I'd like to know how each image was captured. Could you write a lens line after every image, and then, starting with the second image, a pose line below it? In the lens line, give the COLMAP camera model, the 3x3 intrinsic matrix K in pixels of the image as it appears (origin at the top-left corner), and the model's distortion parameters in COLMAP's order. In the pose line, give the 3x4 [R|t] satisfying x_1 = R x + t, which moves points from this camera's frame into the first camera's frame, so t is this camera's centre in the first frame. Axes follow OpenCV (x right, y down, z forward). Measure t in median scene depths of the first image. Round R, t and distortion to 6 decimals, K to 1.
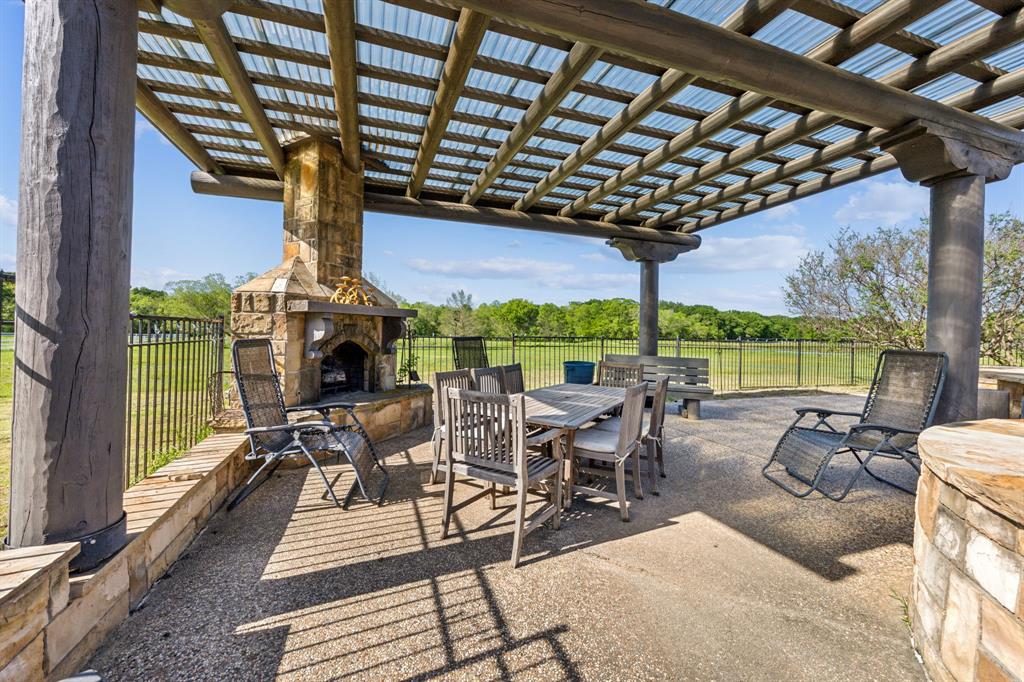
lens RADIAL K [[403.7, 0, 512.0], [0, 403.7, 341.0], [0, 0, 1]] dist [-0.000089, -0.000072]
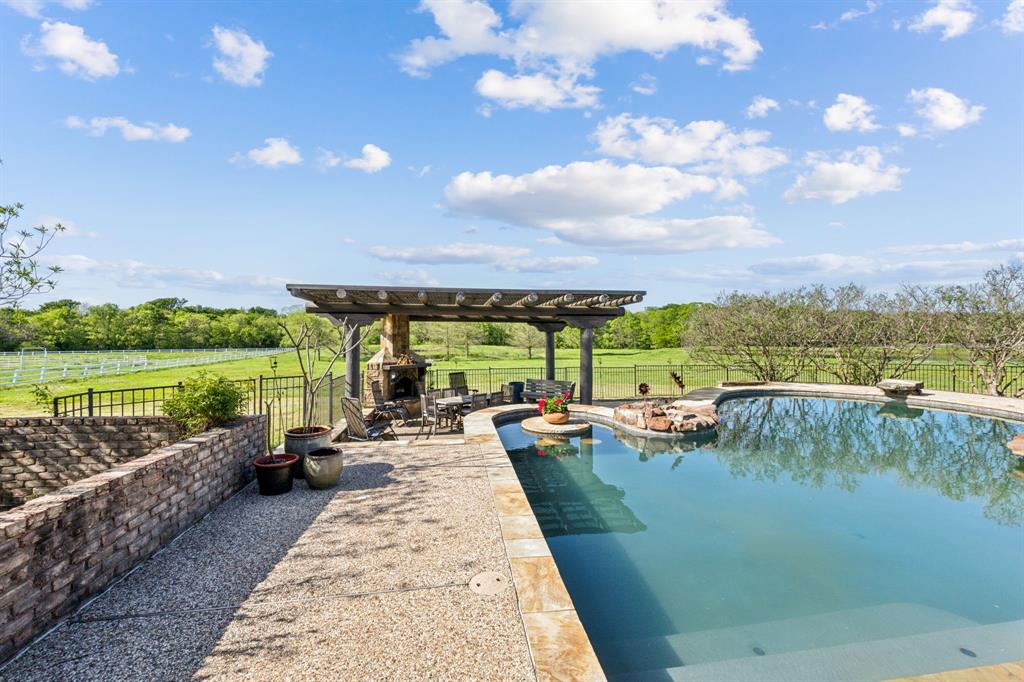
lens RADIAL K [[403.7, 0, 512.0], [0, 403.7, 341.0], [0, 0, 1]] dist [-0.000089, -0.000072]
pose [[0.982273, -0.027224, -0.185471, 0.817264], [0.023396, 0.999466, -0.022797, -0.166939], [0.185992, 0.018053, 0.982385, -1.533138]]
